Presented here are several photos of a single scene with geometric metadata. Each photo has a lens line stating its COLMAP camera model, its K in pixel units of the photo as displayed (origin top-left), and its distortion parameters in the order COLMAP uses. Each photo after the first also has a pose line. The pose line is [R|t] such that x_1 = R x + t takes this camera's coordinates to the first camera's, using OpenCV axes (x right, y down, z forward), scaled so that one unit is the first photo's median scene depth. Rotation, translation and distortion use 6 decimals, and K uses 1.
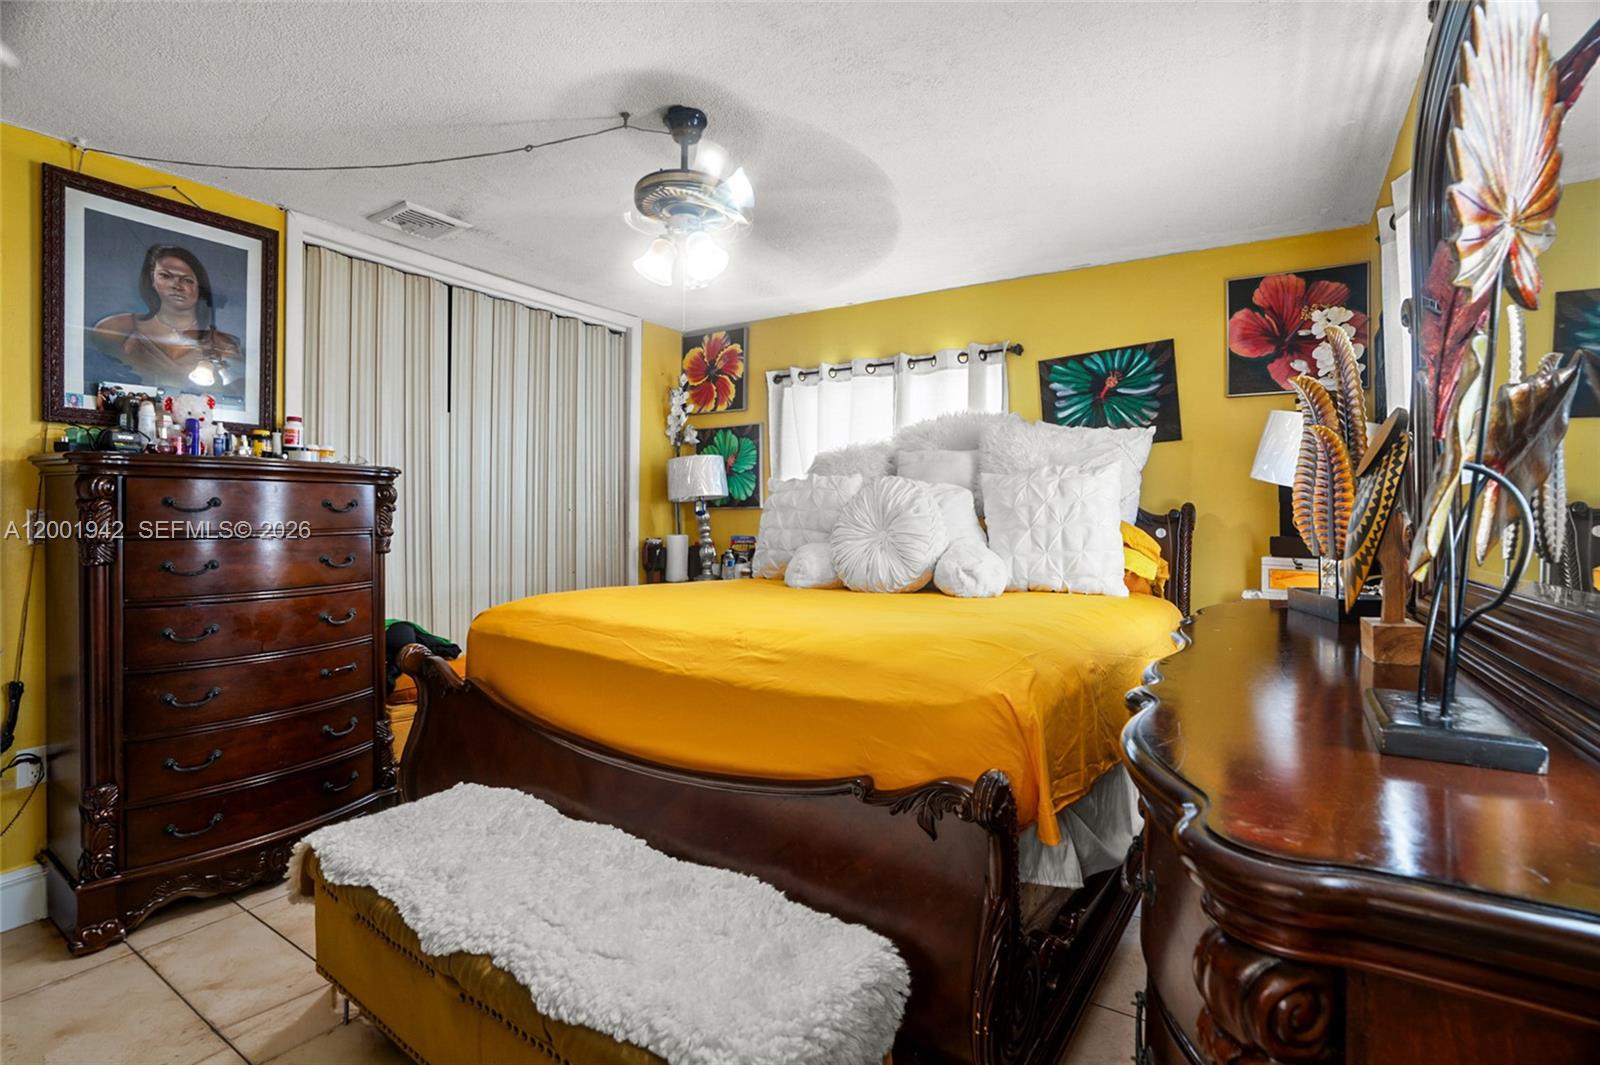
lens RADIAL K [[738.6, 0, 809.6], [0, 738.6, 529.0], [0, 0, 1]] dist [-0.050325, 0.013165]
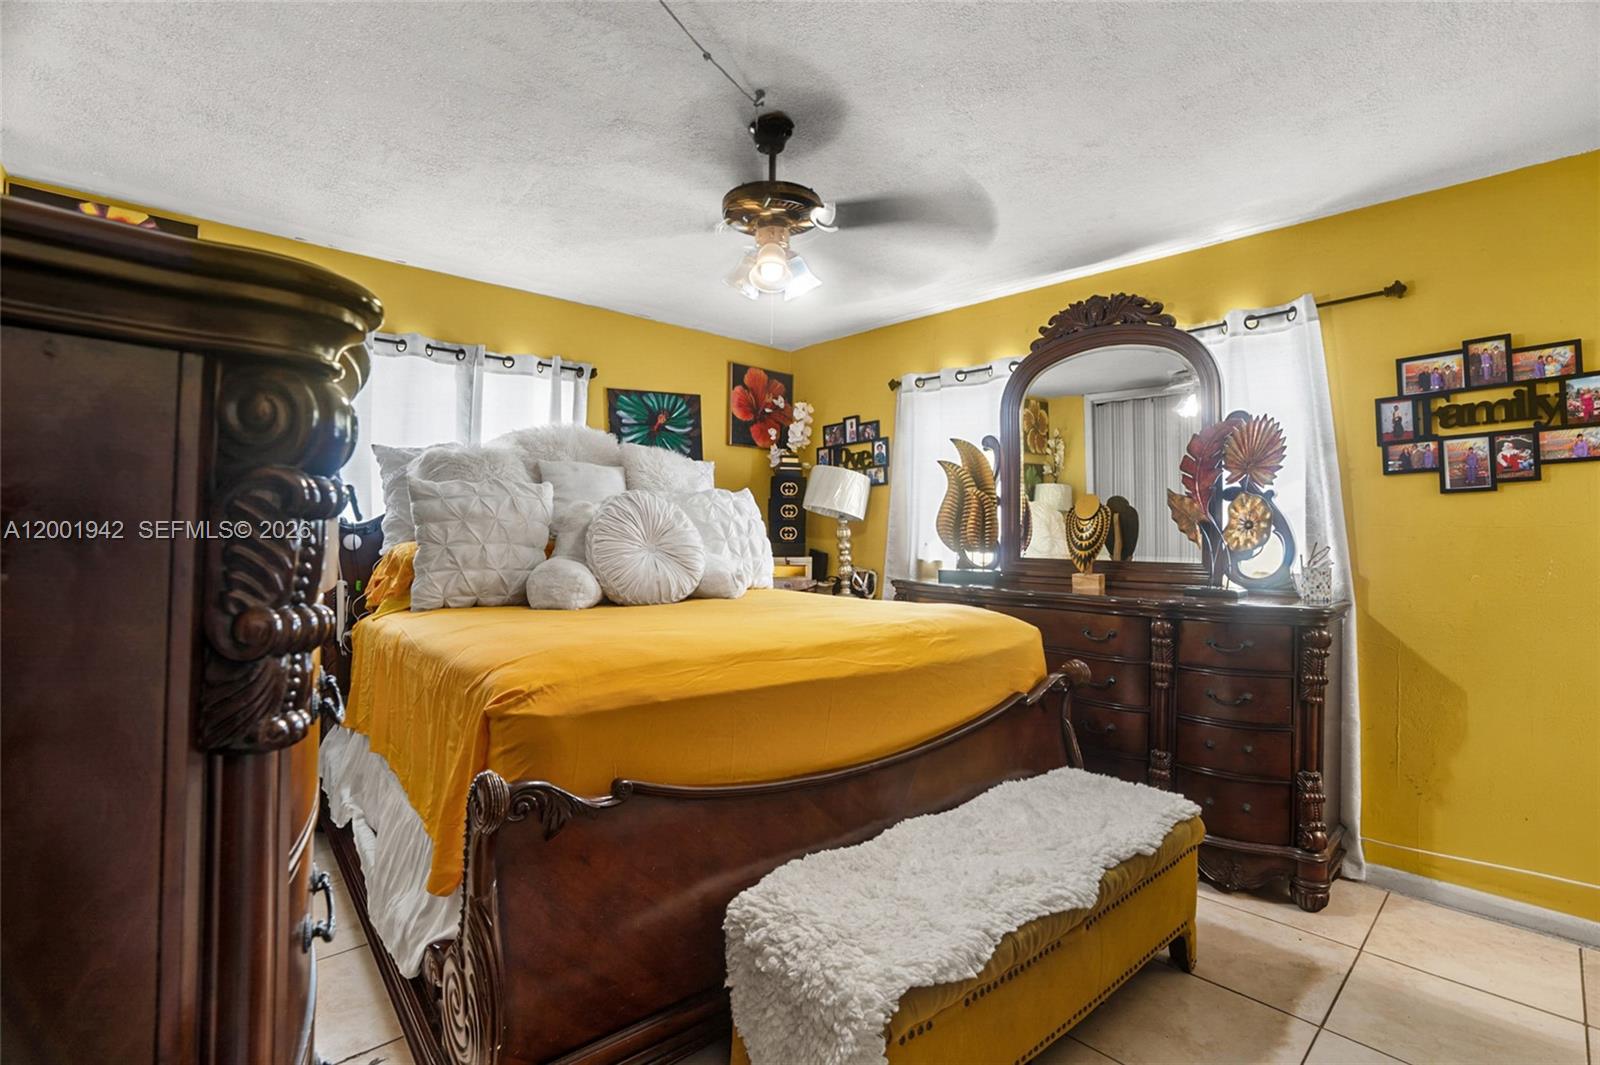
lens RADIAL K [[738.6, 0, 808.3], [0, 738.6, 531.0], [0, 0, 1]] dist [-0.050325, 0.013165]
pose [[0.254199, -0.002192, 0.967149, -0.756894], [0.010196, 0.999948, -0.000413, -0.012060], [-0.967098, 0.009966, 0.254208, 0.481050]]
